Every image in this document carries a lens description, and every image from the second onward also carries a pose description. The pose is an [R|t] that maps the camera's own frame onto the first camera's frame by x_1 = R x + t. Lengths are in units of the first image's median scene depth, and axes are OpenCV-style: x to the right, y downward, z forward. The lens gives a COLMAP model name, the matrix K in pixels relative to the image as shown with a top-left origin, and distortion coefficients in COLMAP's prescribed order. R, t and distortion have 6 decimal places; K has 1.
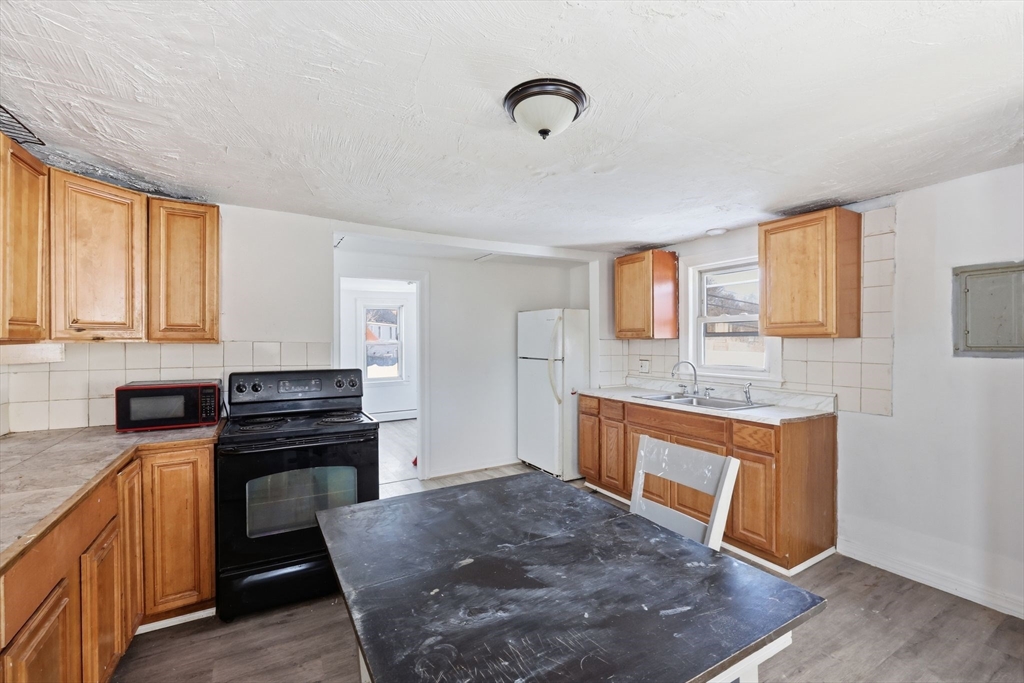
lens RADIAL K [[443.7, 0, 512.0], [0, 443.7, 341.5], [0, 0, 1]] dist [-0.000719, 0.000045]
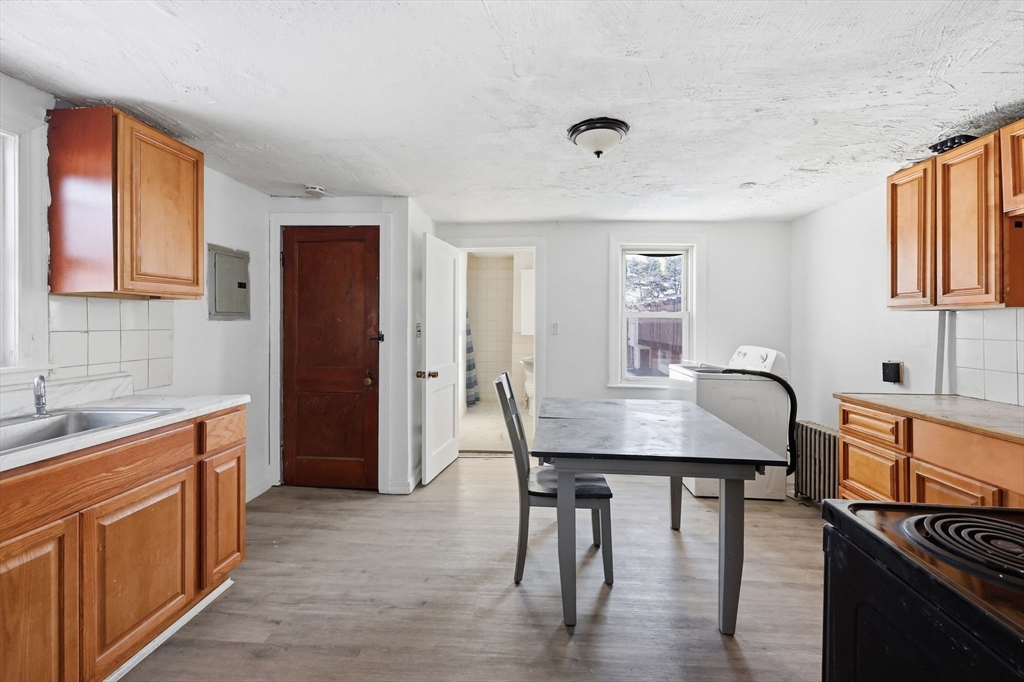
lens RADIAL K [[432.7, 0, 519.1], [0, 432.7, 319.8], [0, 0, 1]] dist [0.000320, 0.000357]
pose [[-0.840354, 0.001286, 0.542036, -0.261429], [0.000264, 0.999998, -0.001962, 0.031192], [-0.542037, -0.001506, -0.840353, 1.313305]]
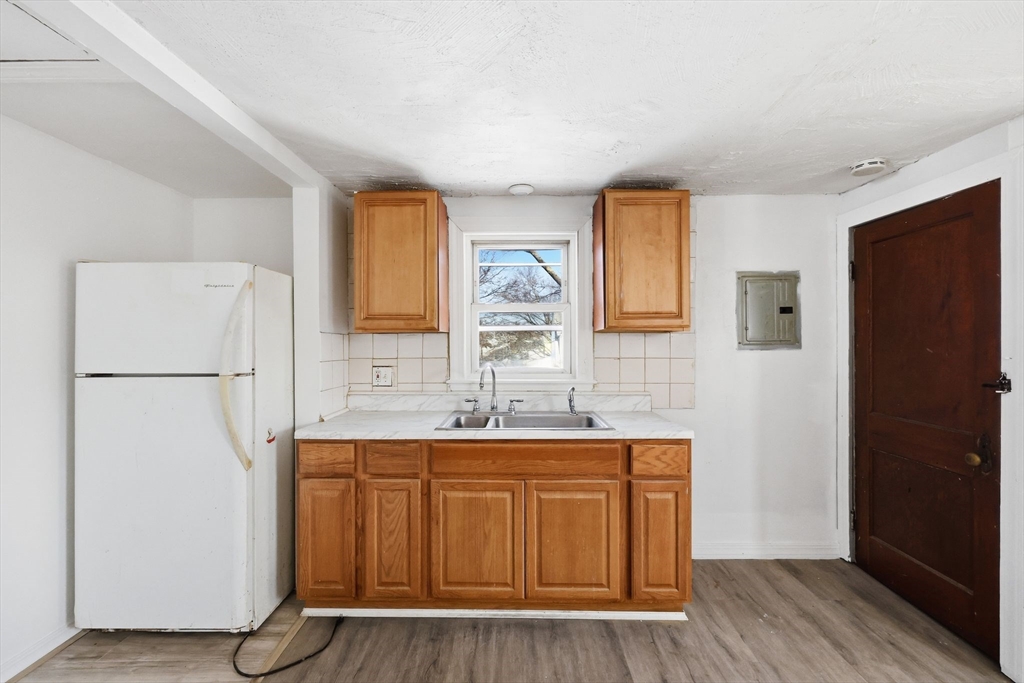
lens RADIAL K [[418.2, 0, 508.9], [0, 418.2, 342.7], [0, 0, 1]] dist [0.000102, 0.000272]
pose [[0.505999, 0.002697, 0.862530, -0.202529], [0.001615, 0.999990, -0.004074, 0.017232], [-0.862532, 0.003454, 0.505990, 0.837833]]
